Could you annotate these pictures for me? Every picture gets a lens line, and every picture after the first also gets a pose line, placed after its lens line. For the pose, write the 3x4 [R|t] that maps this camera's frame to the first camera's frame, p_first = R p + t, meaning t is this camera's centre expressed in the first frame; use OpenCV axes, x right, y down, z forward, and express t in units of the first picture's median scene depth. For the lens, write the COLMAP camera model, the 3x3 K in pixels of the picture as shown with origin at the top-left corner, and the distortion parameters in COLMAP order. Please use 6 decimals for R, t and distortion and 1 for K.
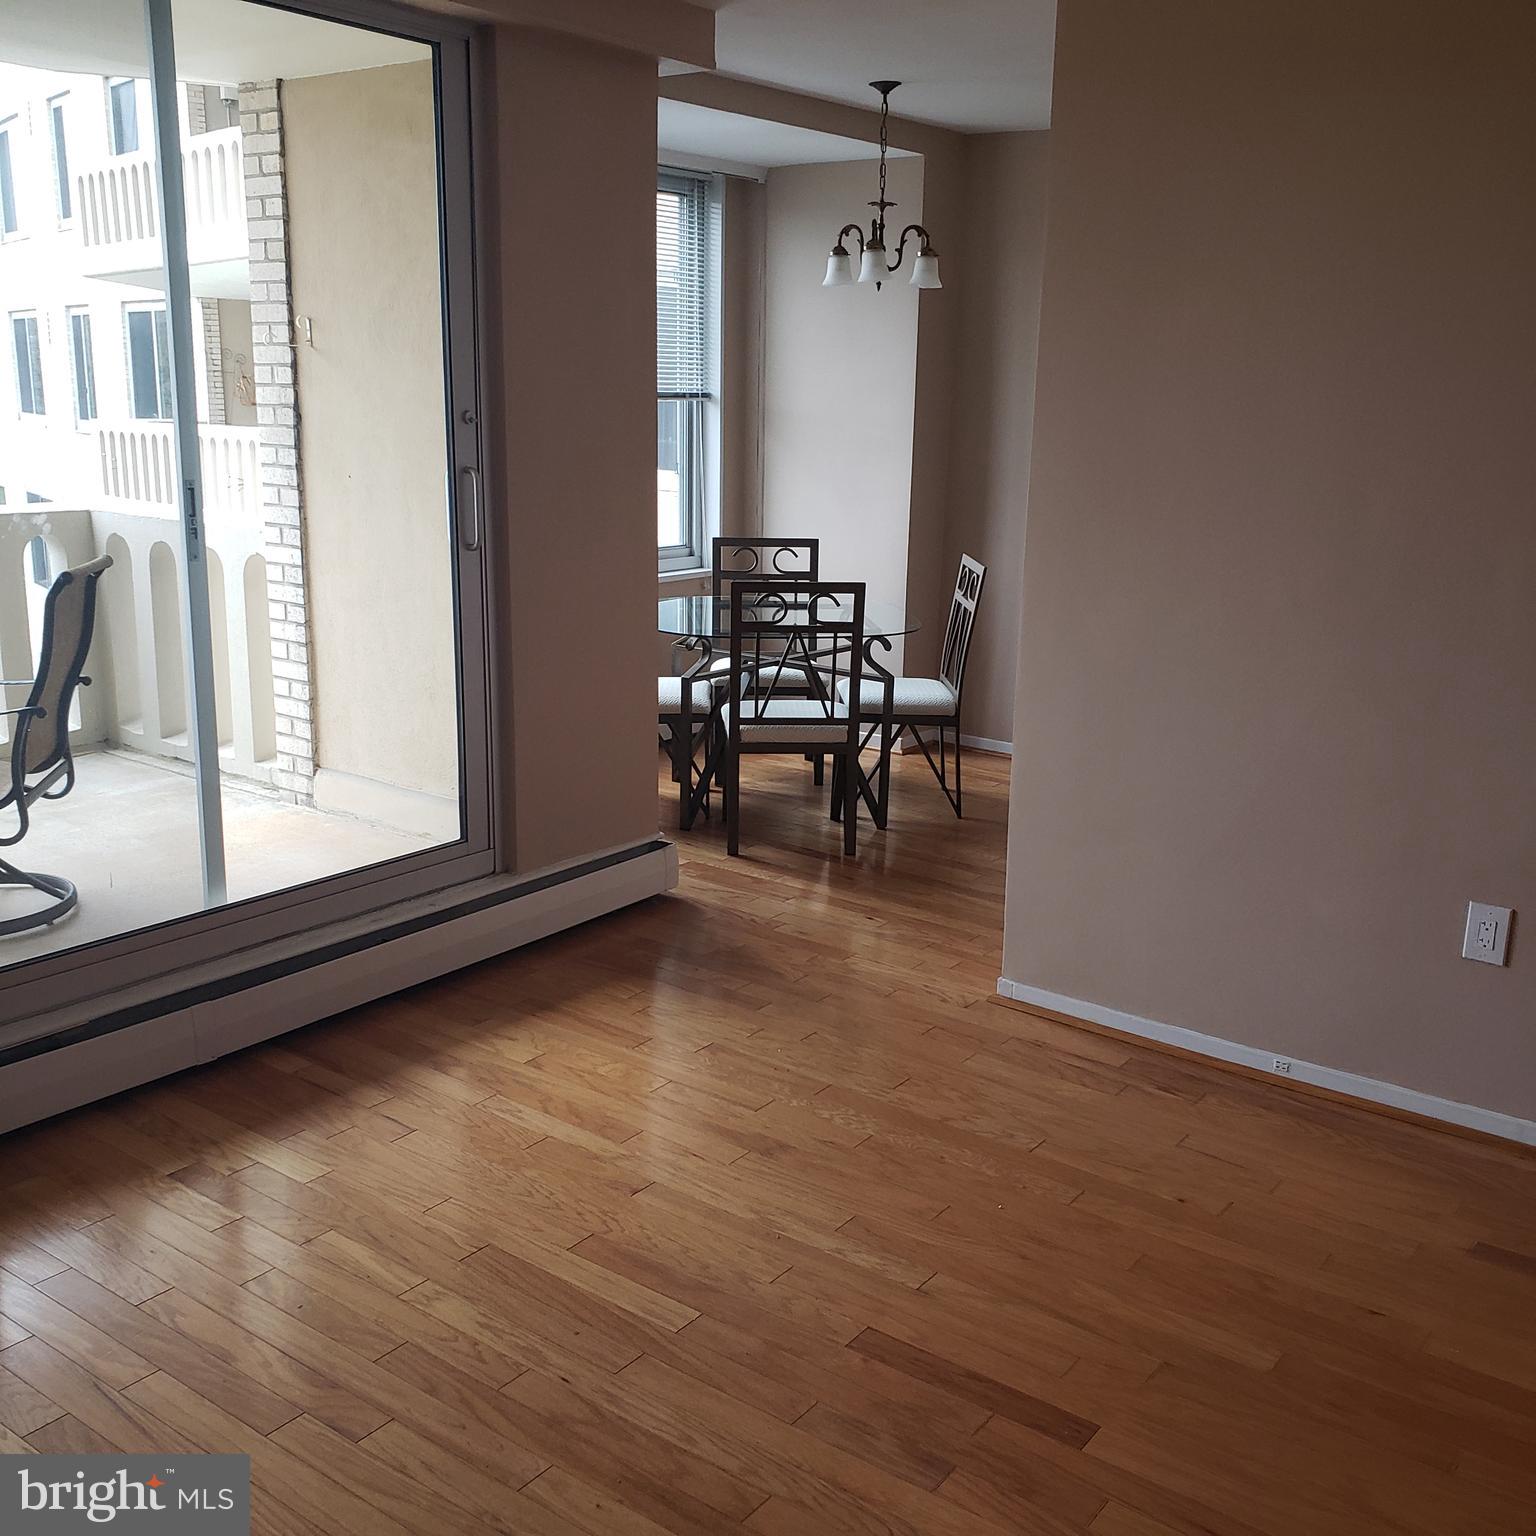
lens RADIAL K [[1546.8, 0, 768.0], [0, 1546.8, 768.0], [0, 0, 1]] dist [0.082944, -0.191506]
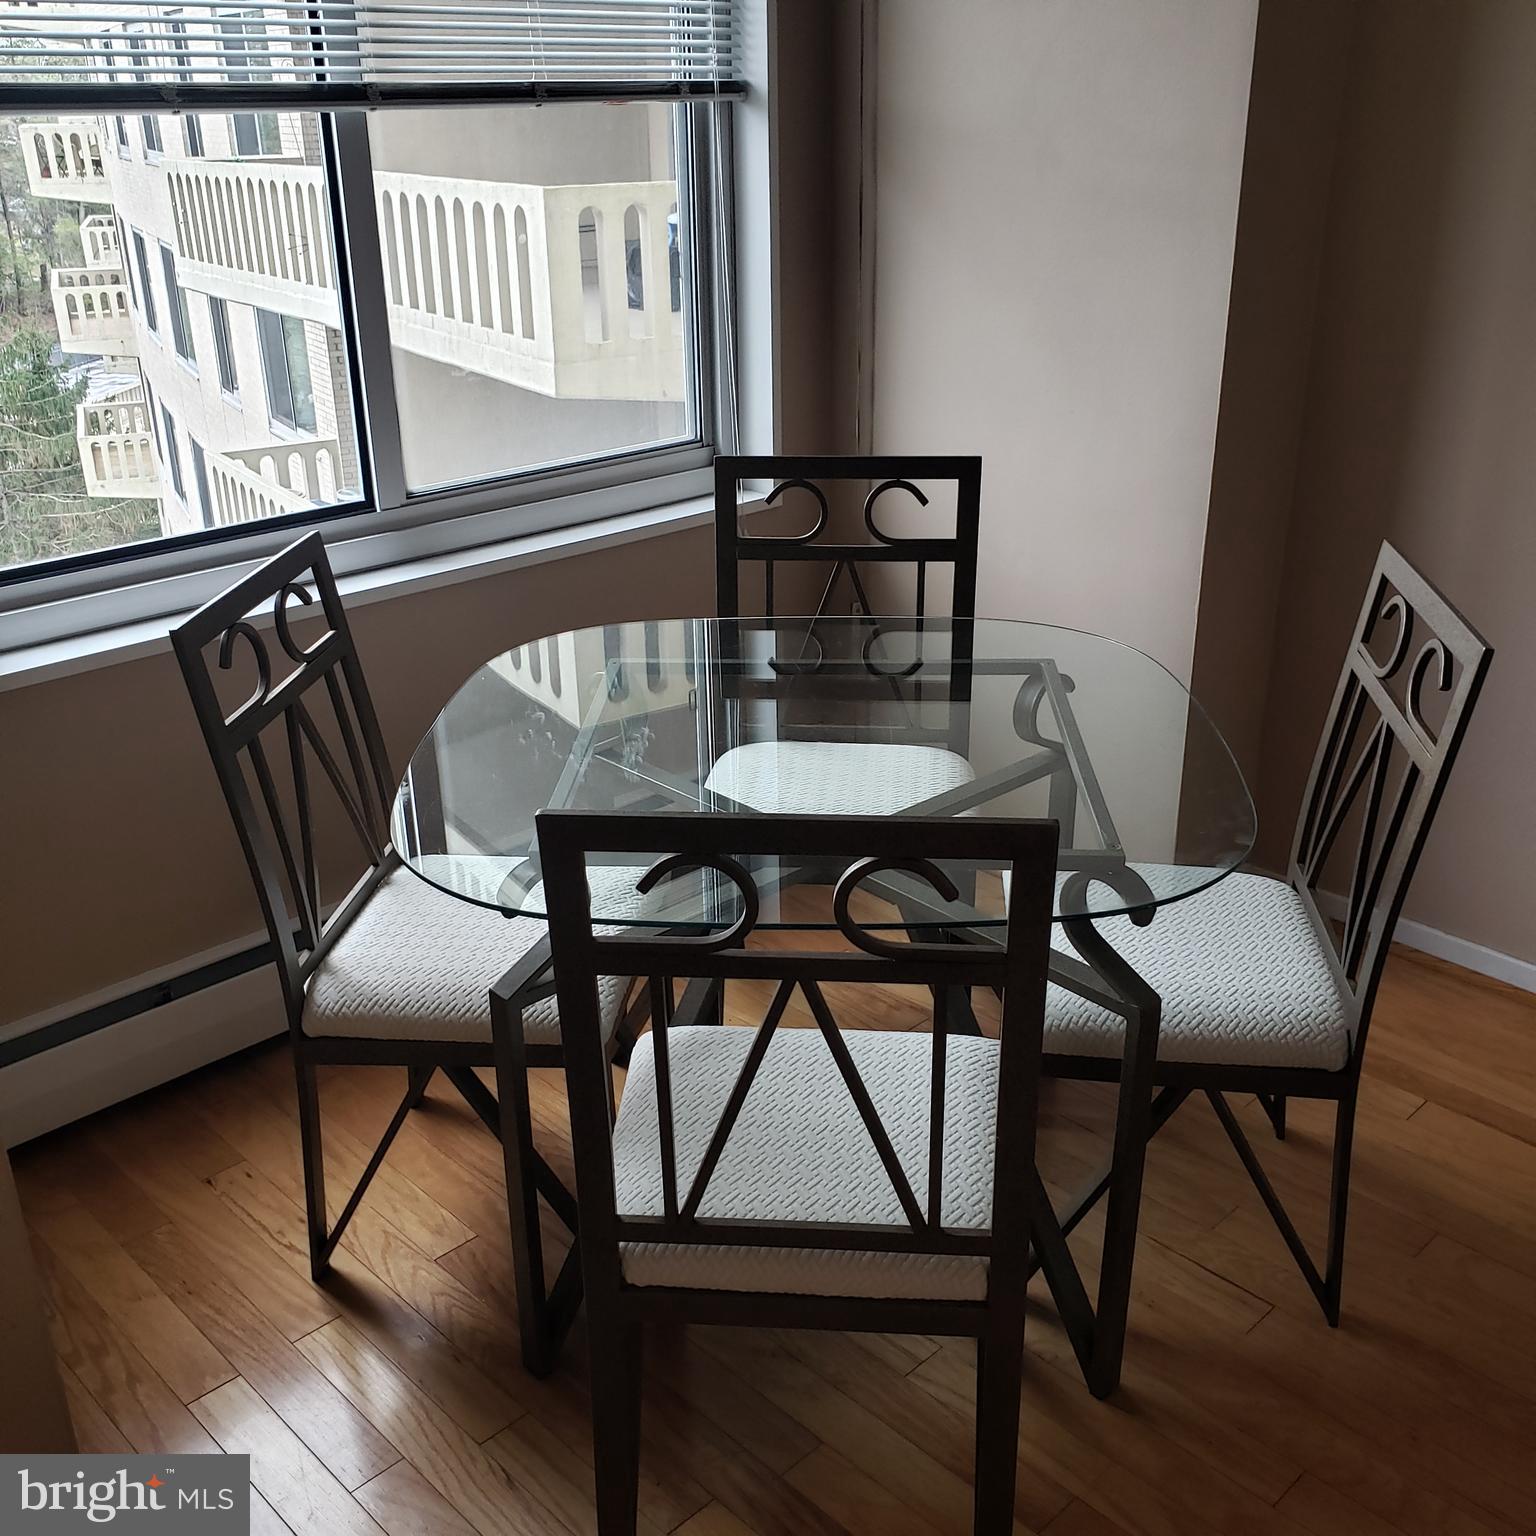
lens RADIAL K [[1600.1, 0, 768.0], [0, 1600.1, 768.0], [0, 0, 1]] dist [-0.110691, 0.252205]
pose [[0.987260, 0.032738, -0.155714, 0.059144], [-0.007500, 0.987092, 0.159979, -0.178547], [0.158942, -0.156773, 0.974761, 0.783073]]
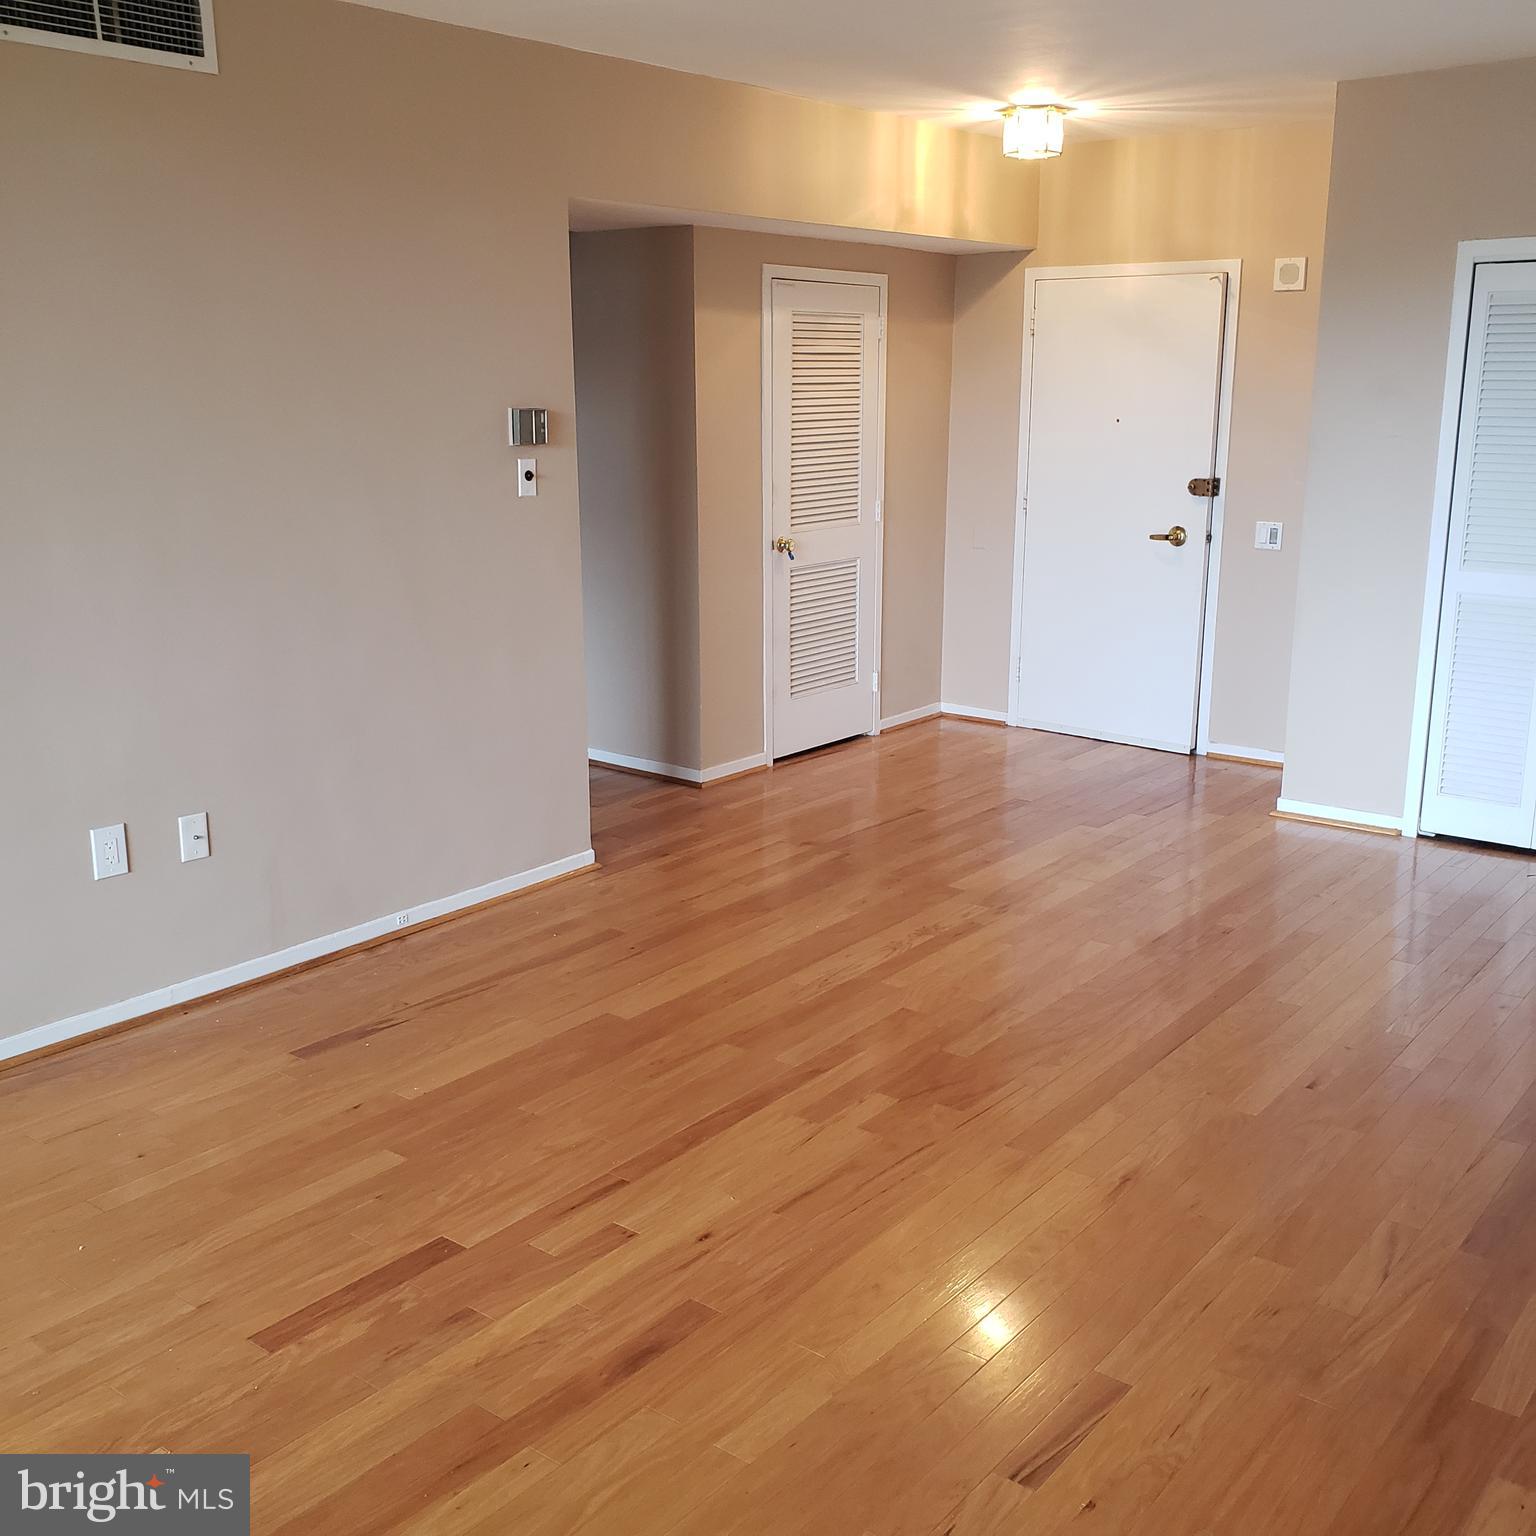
lens RADIAL K [[1588.9, 0, 768.0], [0, 1588.9, 768.0], [0, 0, 1]] dist [0.192398, -0.261843]
pose [[0.045257, -0.264407, 0.963349, -0.464696], [0.241708, 0.938582, 0.246254, -0.091804], [-0.969293, 0.221704, 0.106387, 0.268734]]
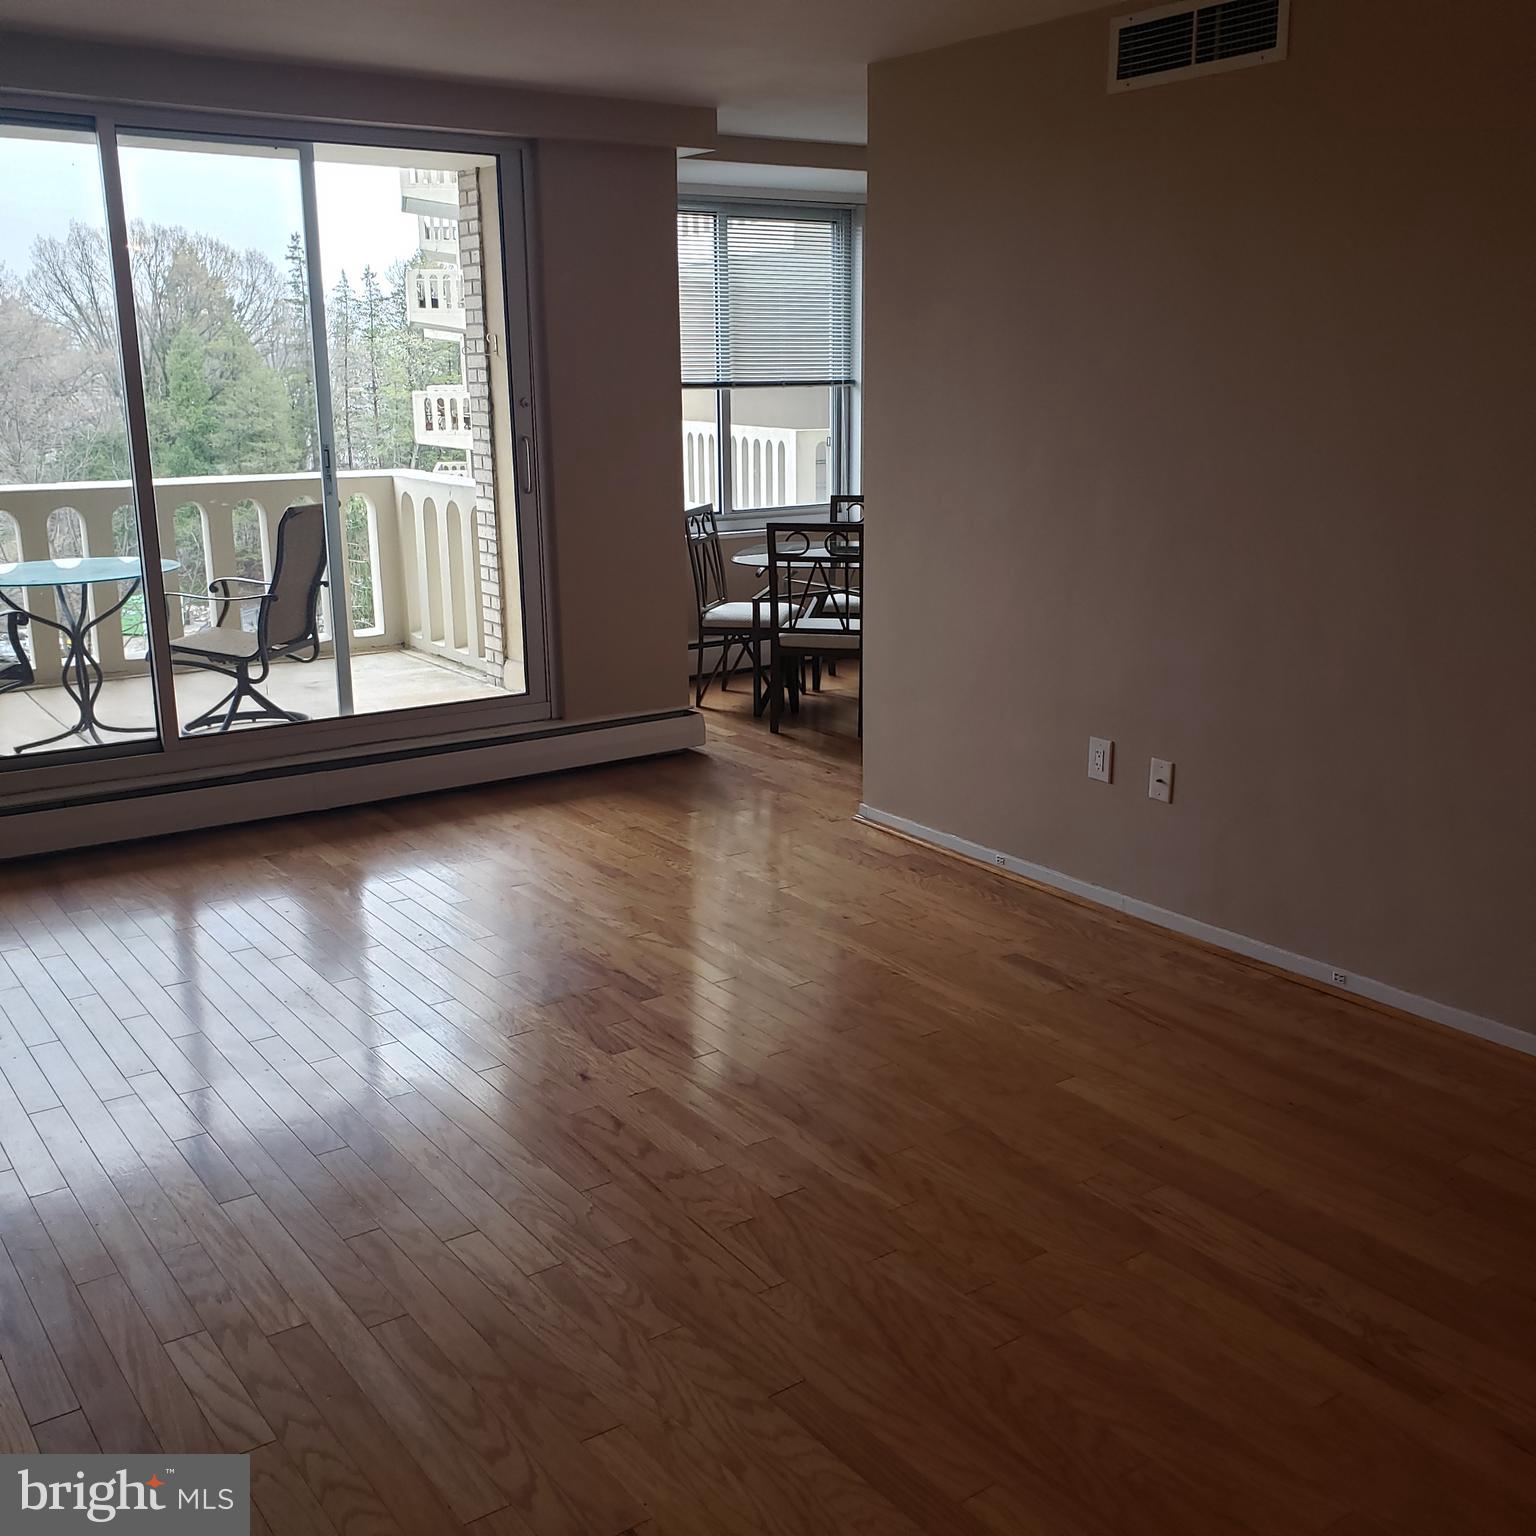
lens RADIAL K [[1561.6, 0, 768.0], [0, 1561.6, 768.0], [0, 0, 1]] dist [0.058033, -0.036615]
pose [[0.949636, 0.051919, -0.309024, 0.423006], [-0.050406, 0.998646, 0.012883, 0.076770], [0.309274, 0.003342, 0.950967, -0.291286]]
